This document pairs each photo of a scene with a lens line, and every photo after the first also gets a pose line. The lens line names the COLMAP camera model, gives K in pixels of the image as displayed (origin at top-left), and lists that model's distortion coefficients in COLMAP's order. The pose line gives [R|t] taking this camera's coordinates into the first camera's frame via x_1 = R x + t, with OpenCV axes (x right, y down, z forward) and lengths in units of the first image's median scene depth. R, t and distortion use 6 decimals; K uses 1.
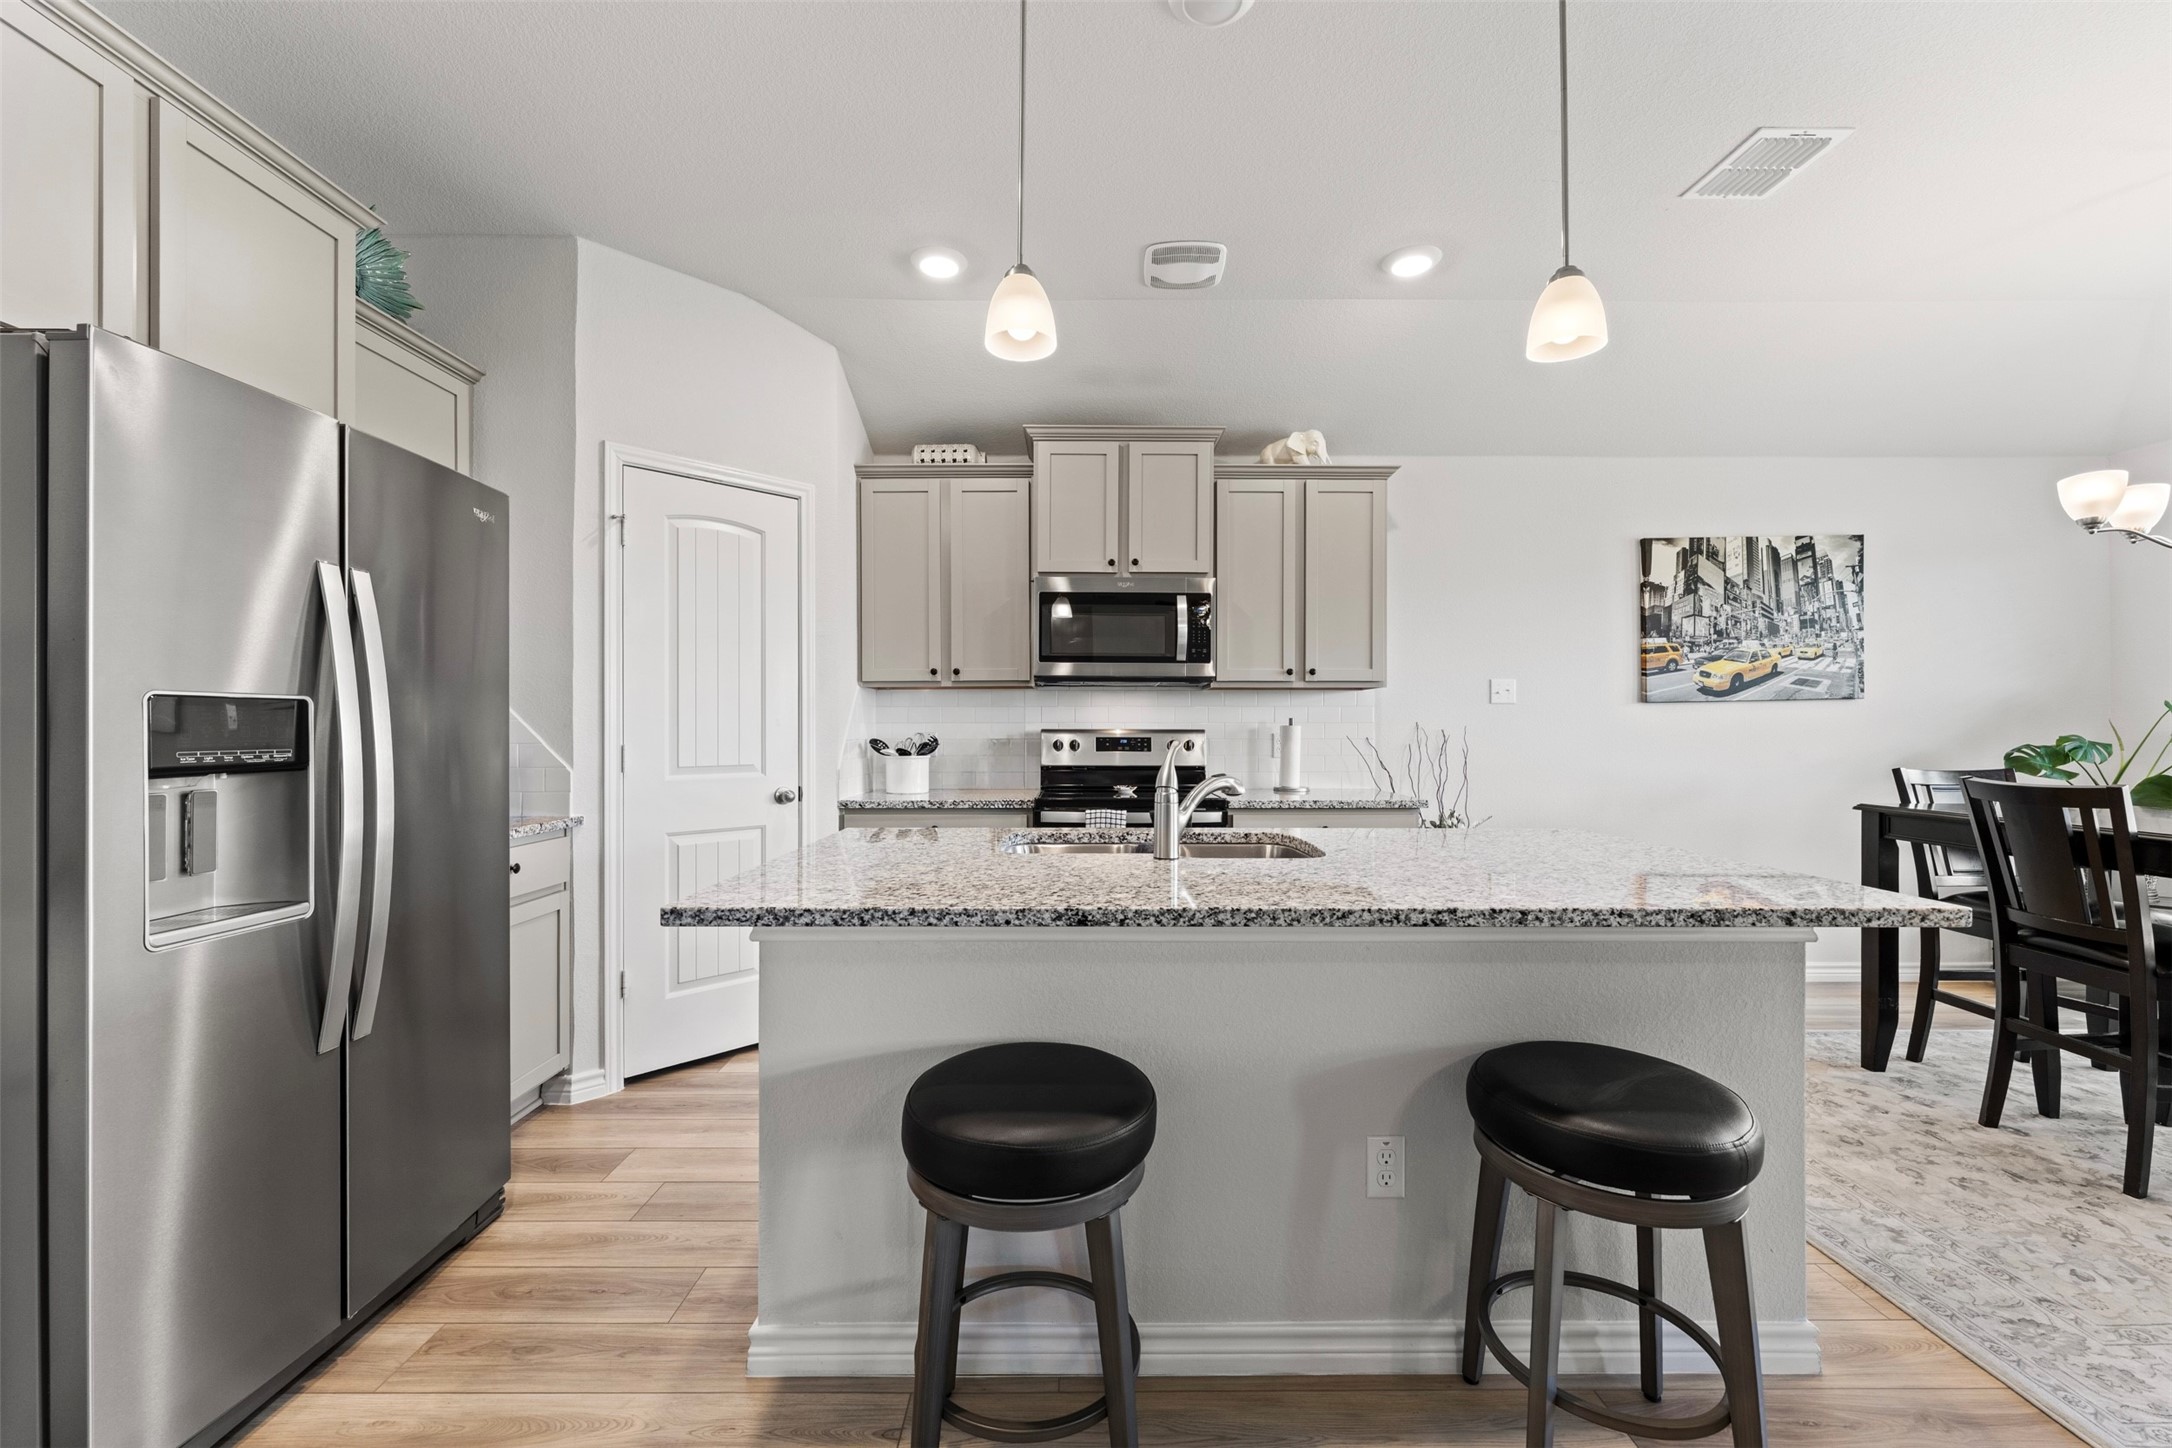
lens RADIAL K [[867.4, 0, 1084.1], [0, 867.4, 727.8], [0, 0, 1]] dist [-0.003305, -0.000365]
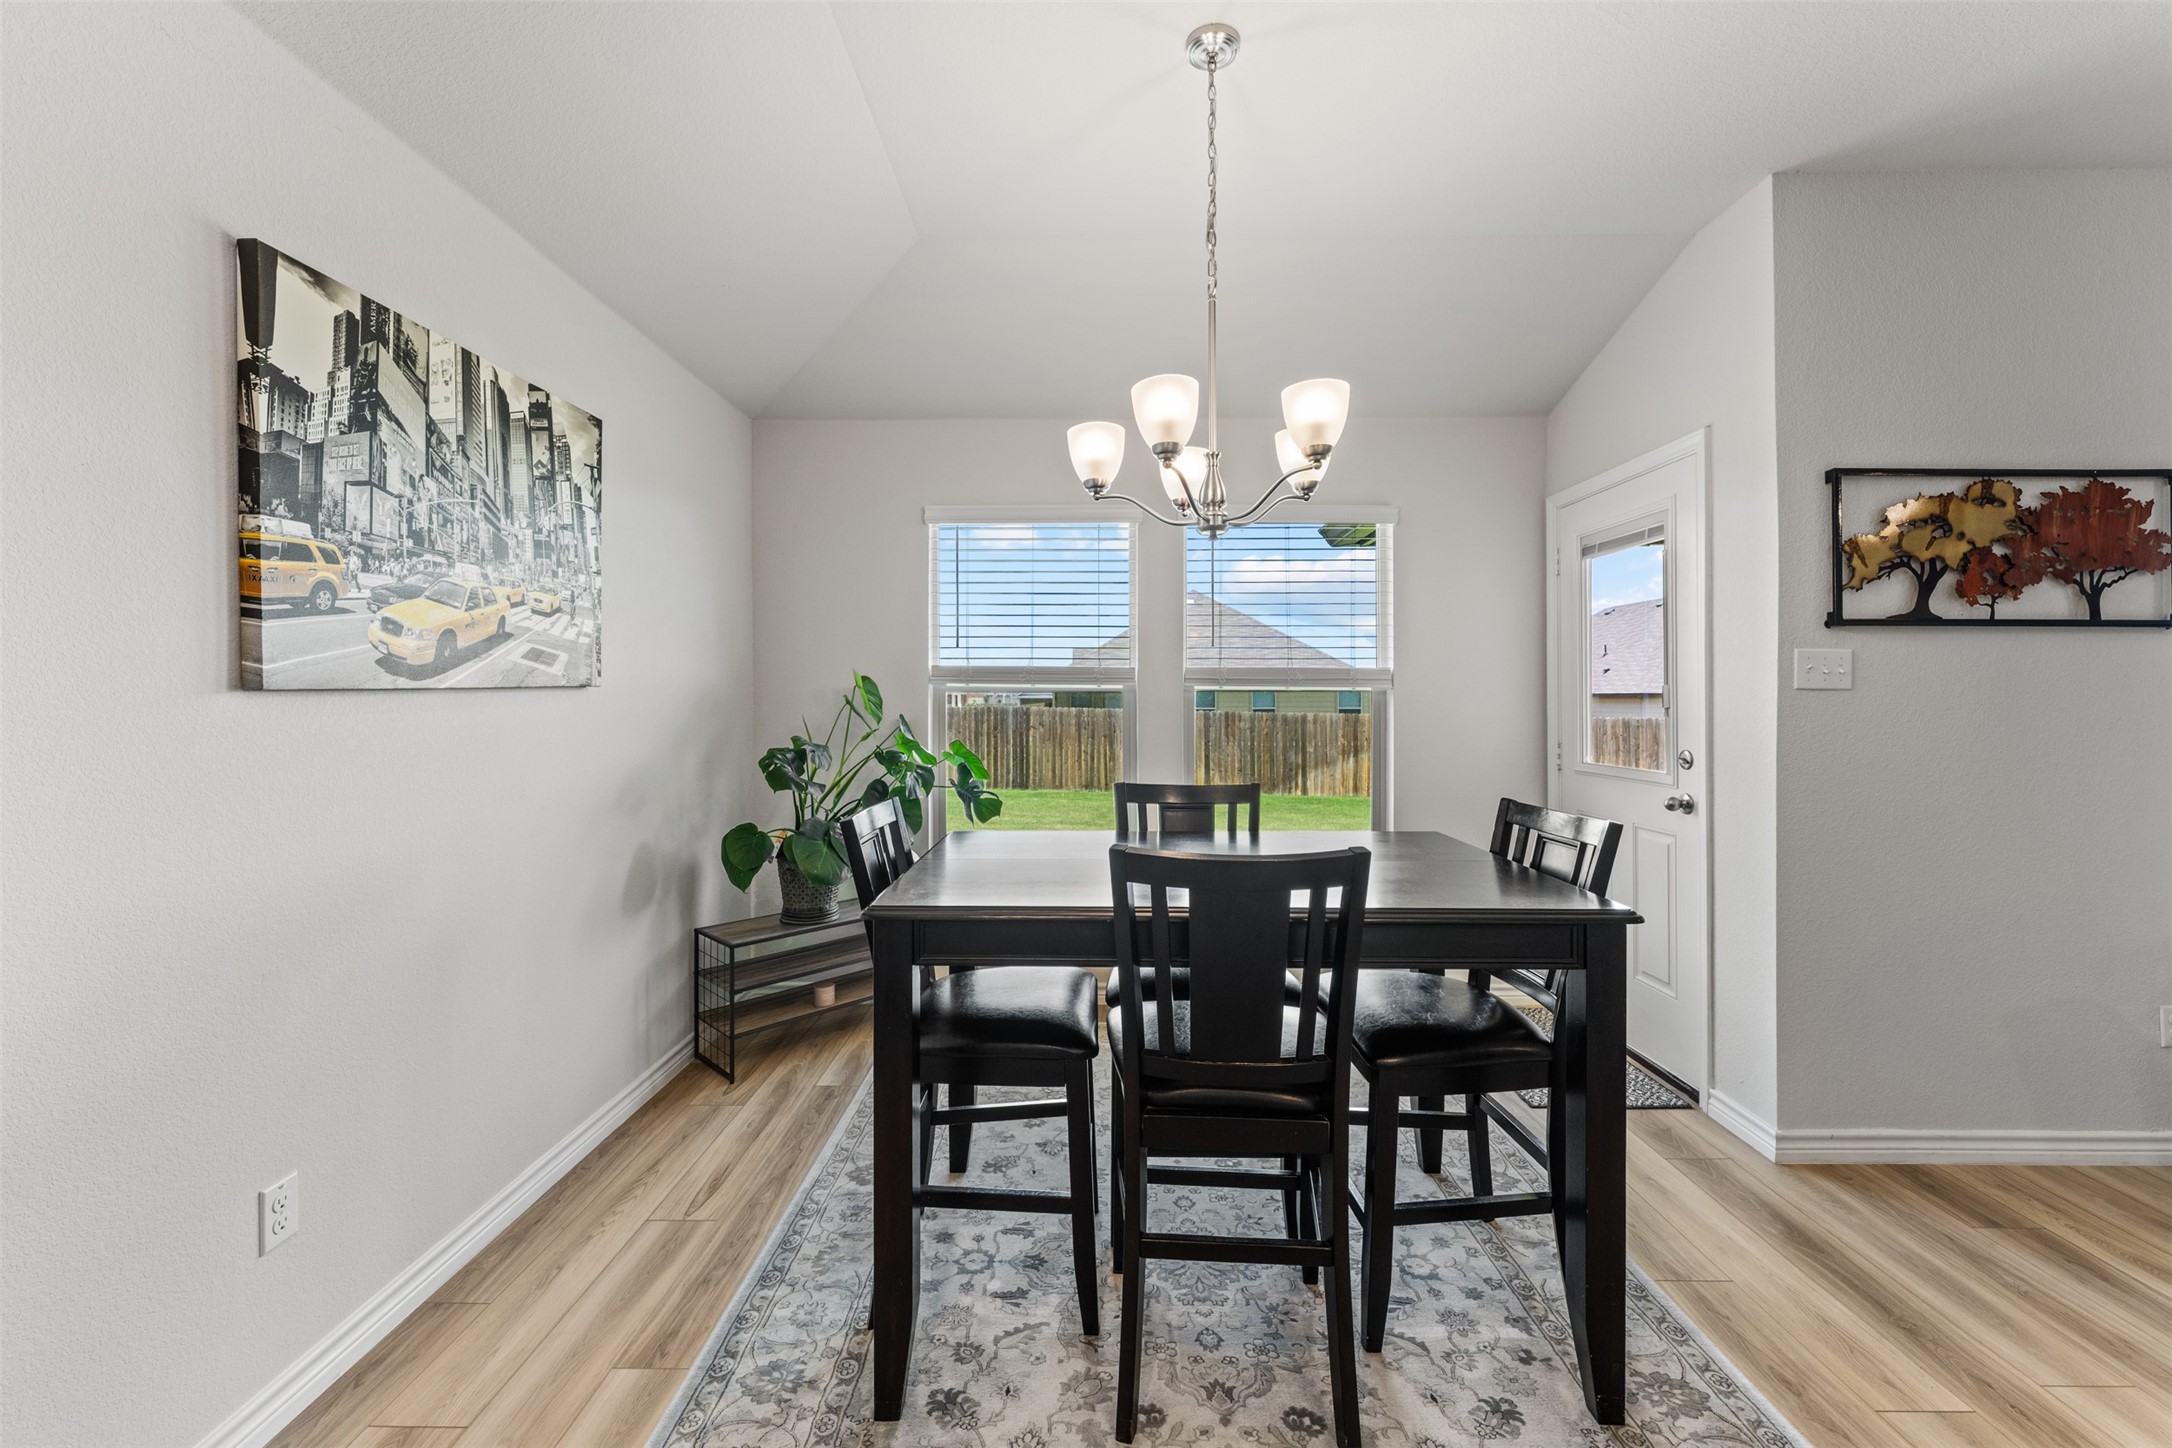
lens RADIAL K [[871.2, 0, 1081.0], [0, 871.2, 697.0], [0, 0, 1]] dist [-0.001783, -0.000291]
pose [[0.019543, 0.000263, 0.999809, 0.291230], [0.001548, 0.999999, -0.000293, -0.026066], [-0.999808, 0.001554, 0.019543, 0.651158]]
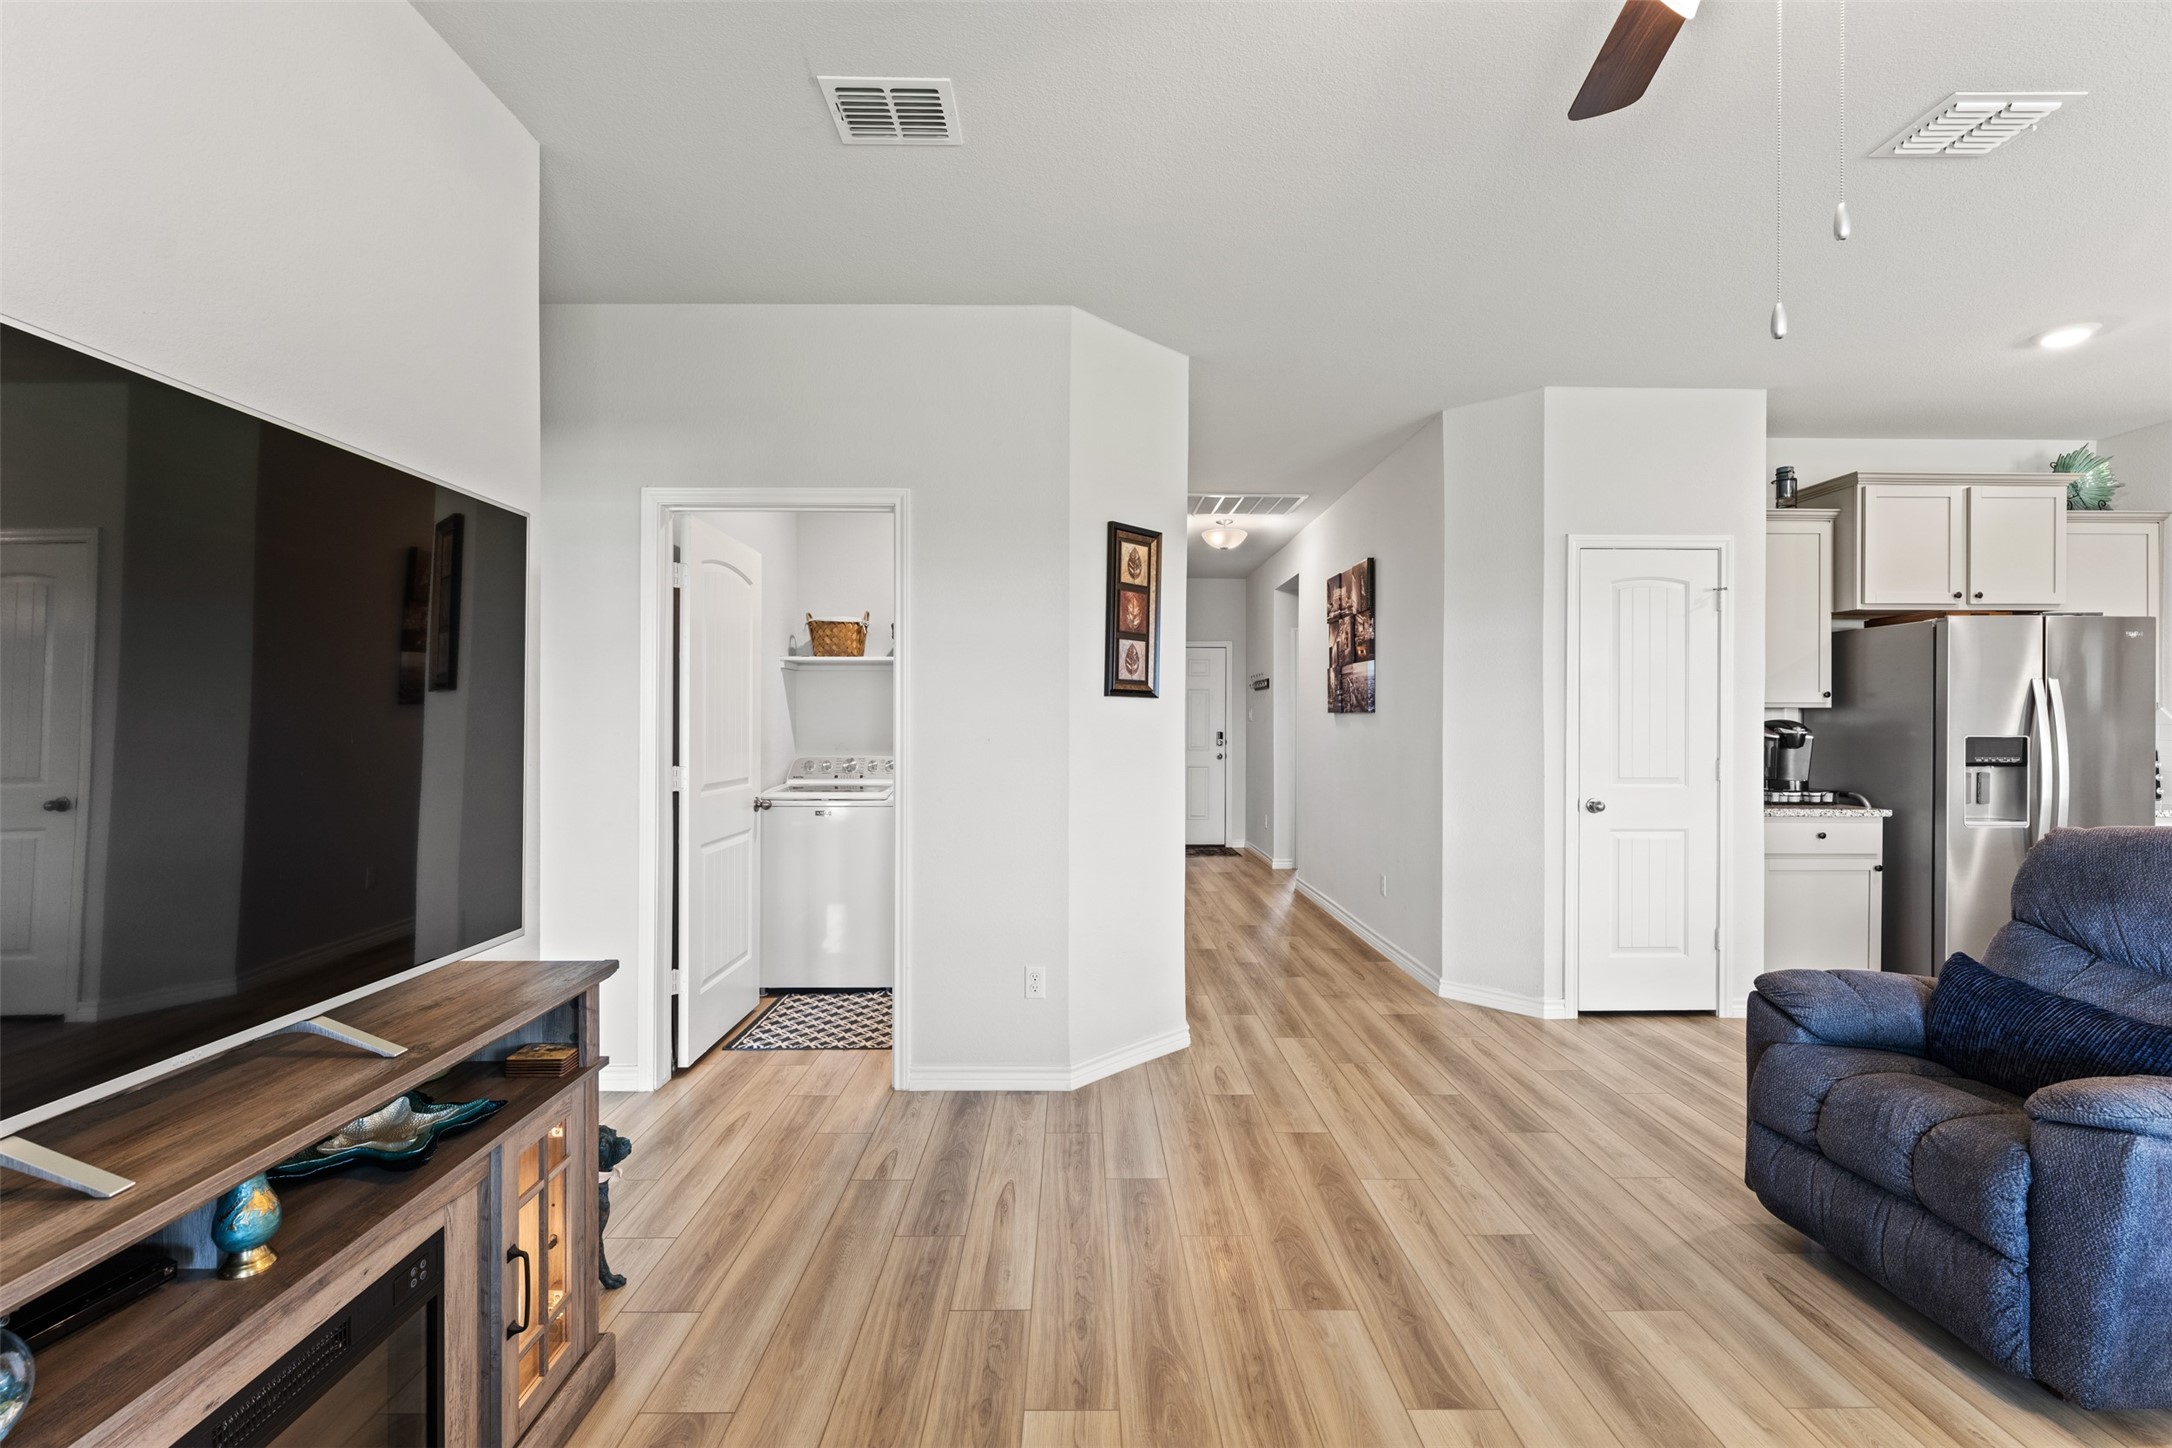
lens RADIAL K [[963.5, 0, 1086.0], [0, 963.5, 724.0], [0, 0, 1]] dist [-0.000281, -0.000379]
pose [[0.007000, 0.002839, -0.999971, 0.673284], [-0.003300, 0.999991, 0.002816, -0.026006], [0.999970, 0.003280, 0.007009, -0.625267]]
